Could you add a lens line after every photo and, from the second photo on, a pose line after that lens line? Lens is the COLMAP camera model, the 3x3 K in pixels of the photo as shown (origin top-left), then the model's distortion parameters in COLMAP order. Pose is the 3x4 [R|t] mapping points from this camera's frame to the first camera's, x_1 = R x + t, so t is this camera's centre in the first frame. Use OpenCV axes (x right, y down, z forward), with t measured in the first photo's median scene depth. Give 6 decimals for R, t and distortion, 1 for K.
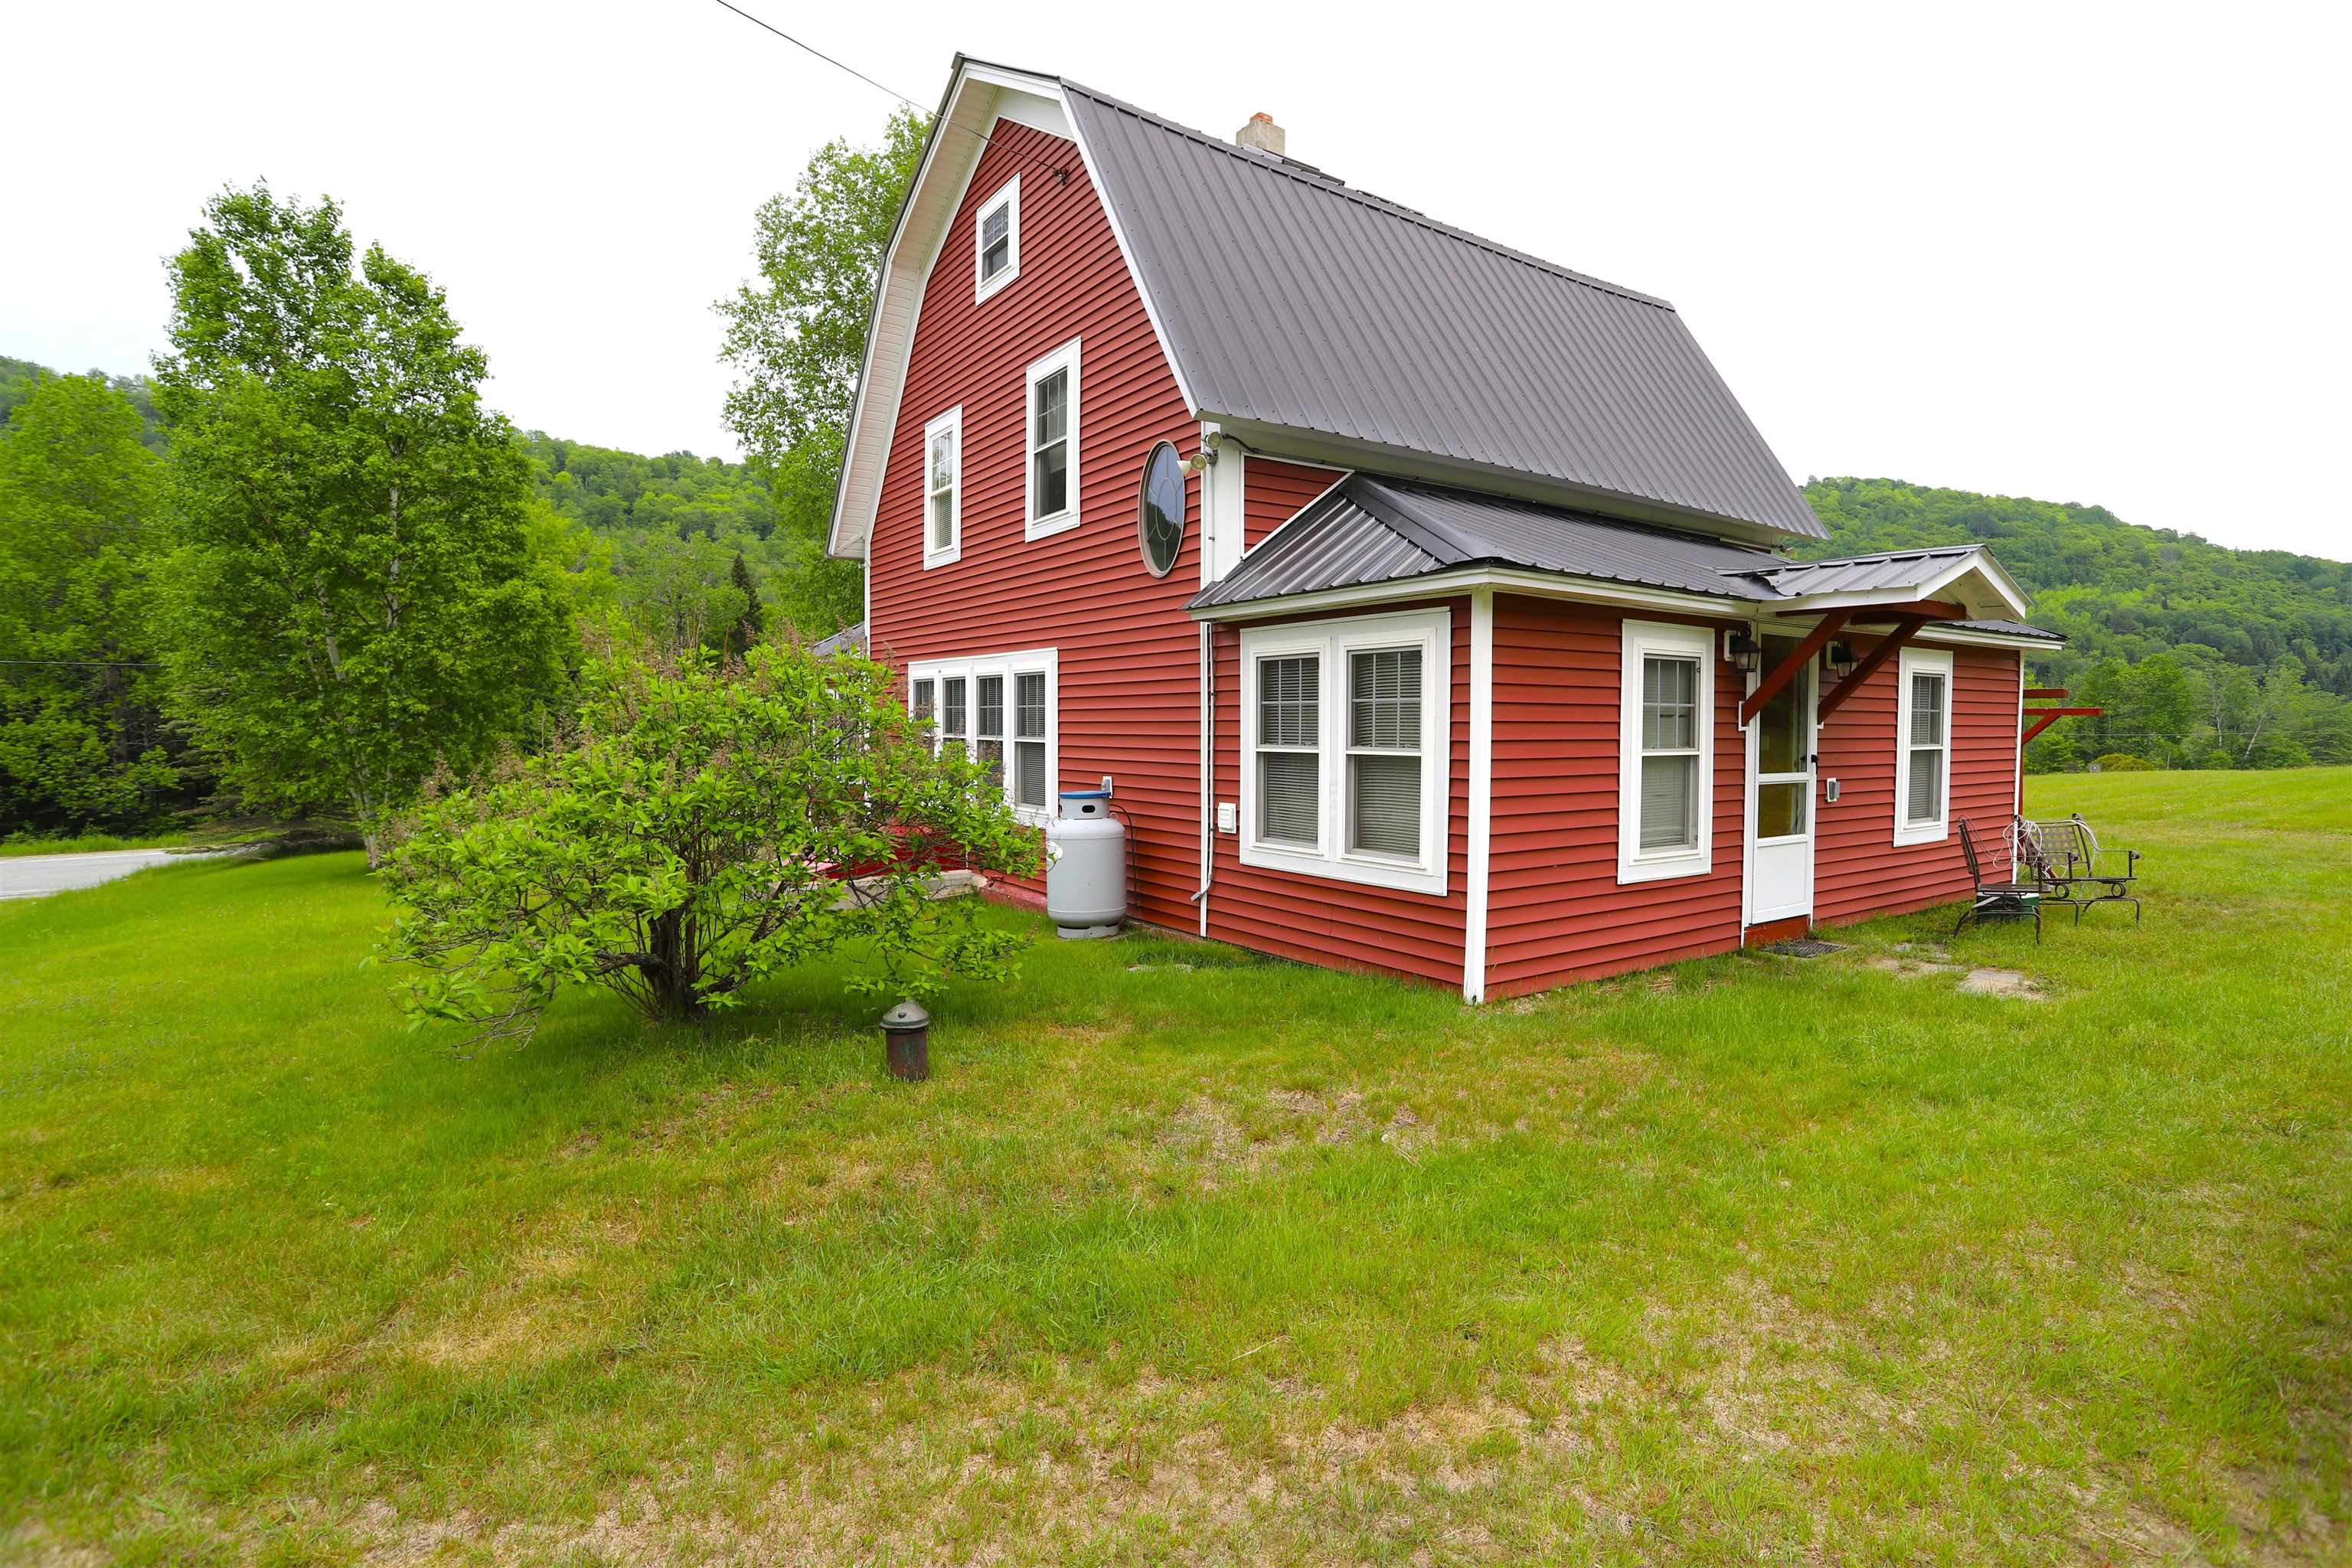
lens RADIAL K [[1132.9, 0, 1176.0], [0, 1132.9, 784.0], [0, 0, 1]] dist [-0.023854, 0.000092]
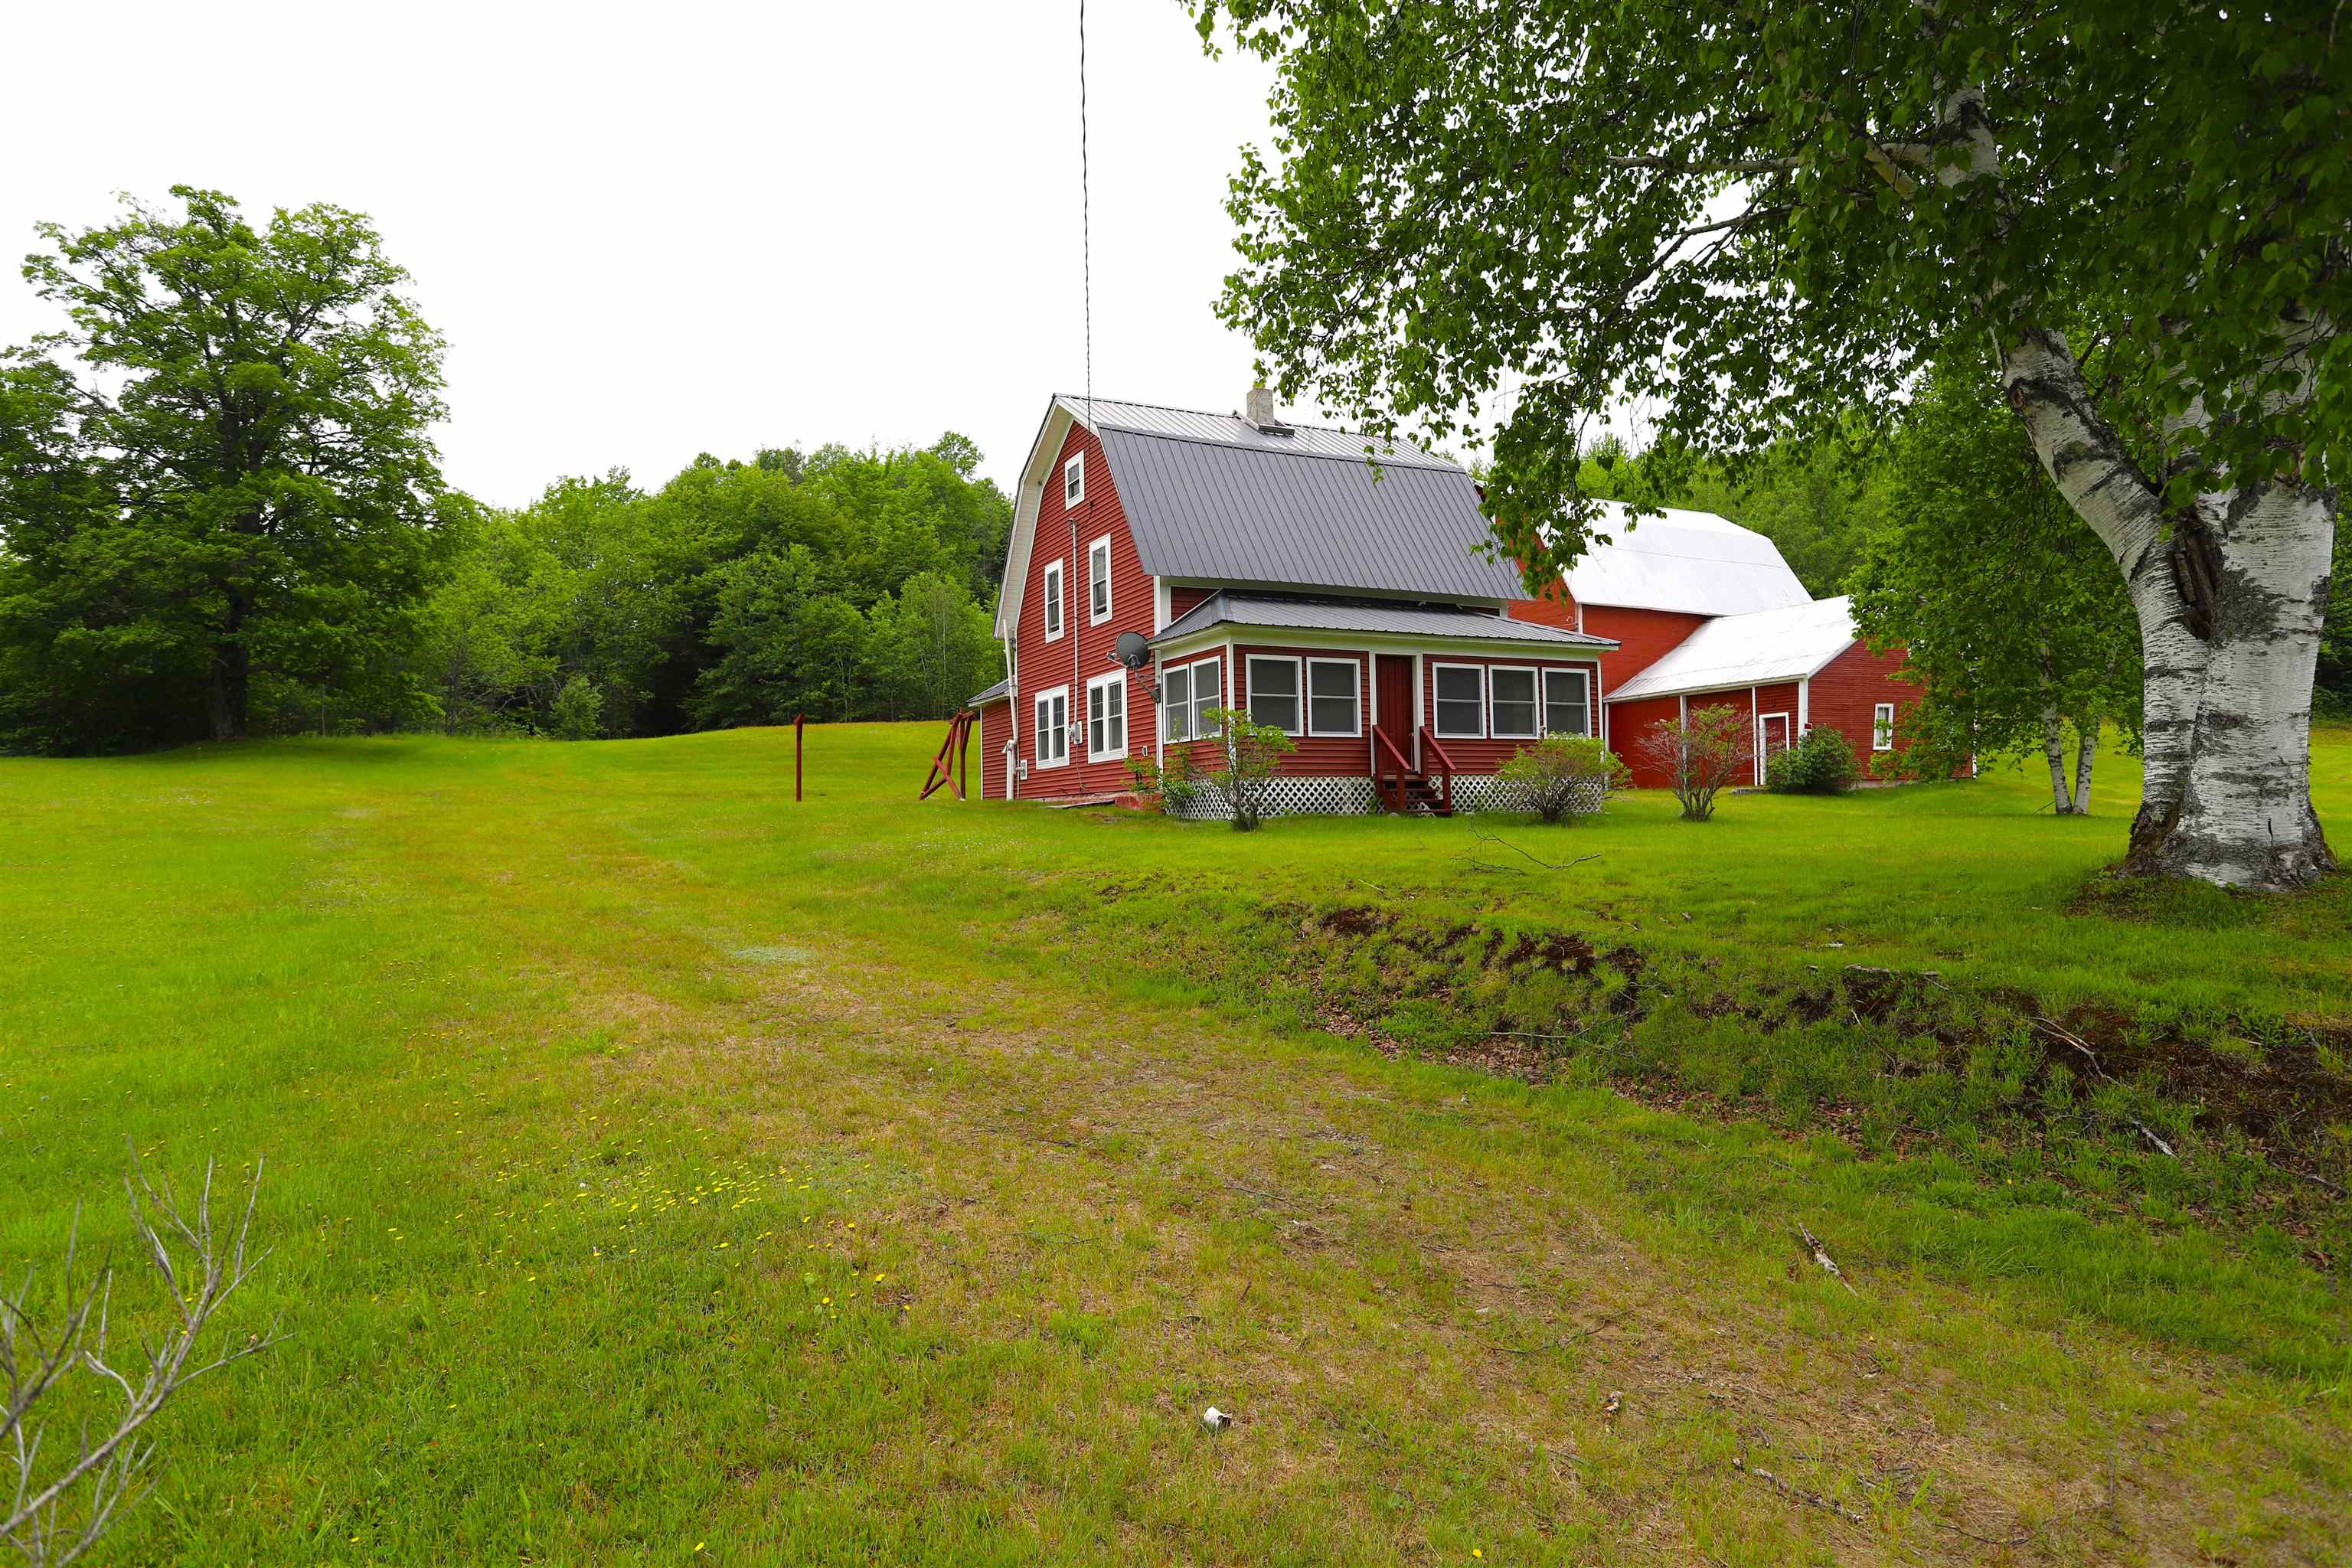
lens RADIAL K [[1359.6, 0, 1176.0], [0, 1359.6, 784.0], [0, 0, 1]] dist [0.000324, 0.000012]
pose [[0.990087, -0.039560, -0.134768, 0.344938], [0.025868, 0.994460, -0.101879, 0.324840], [0.138052, 0.097383, 0.985626, -1.388081]]
